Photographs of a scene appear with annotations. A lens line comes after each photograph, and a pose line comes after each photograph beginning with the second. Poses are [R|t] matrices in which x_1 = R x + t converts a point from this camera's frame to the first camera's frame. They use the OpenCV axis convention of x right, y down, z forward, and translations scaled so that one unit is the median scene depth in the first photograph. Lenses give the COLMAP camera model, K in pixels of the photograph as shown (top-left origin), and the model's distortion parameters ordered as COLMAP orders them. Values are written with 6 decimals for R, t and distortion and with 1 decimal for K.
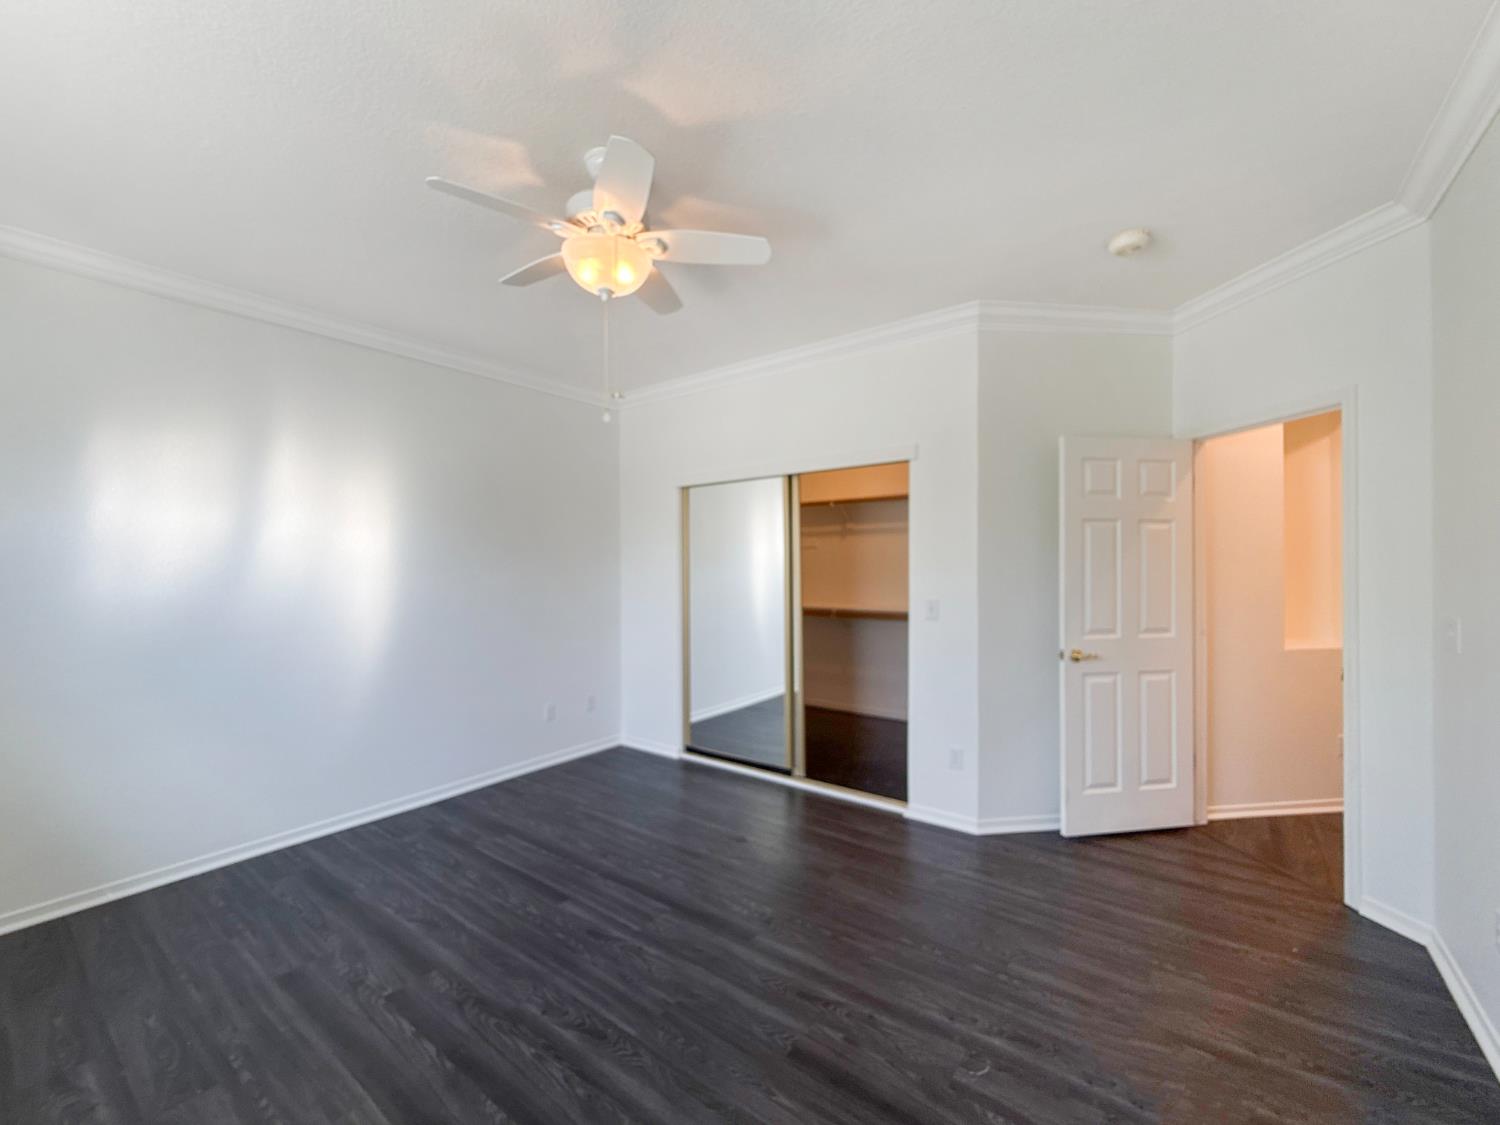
lens RADIAL K [[629.8, 0, 741.8], [0, 629.8, 557.6], [0, 0, 1]] dist [-0.002509, 0.000297]
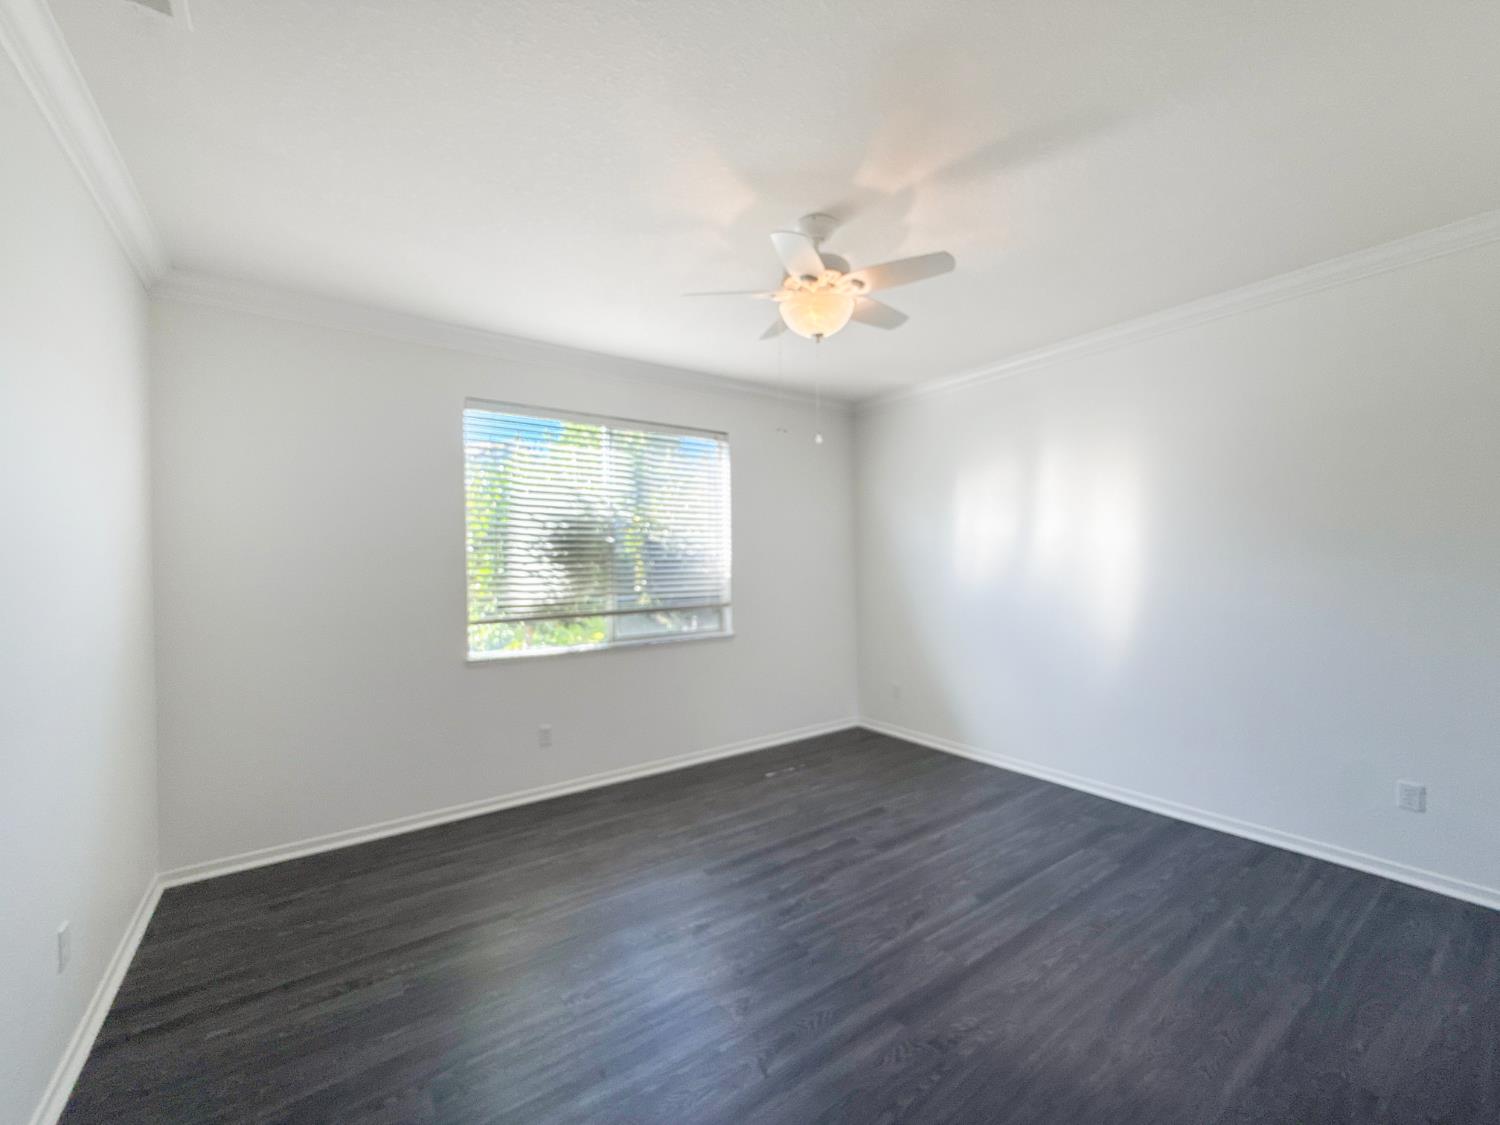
lens RADIAL K [[629.8, 0, 749.0], [0, 629.8, 553.0], [0, 0, 1]] dist [-0.002509, 0.000297]
pose [[-0.308625, -0.004926, -0.951171, 0.815236], [0.017869, 0.999780, -0.010975, 0.014129], [0.951016, -0.020384, -0.308469, 1.043148]]
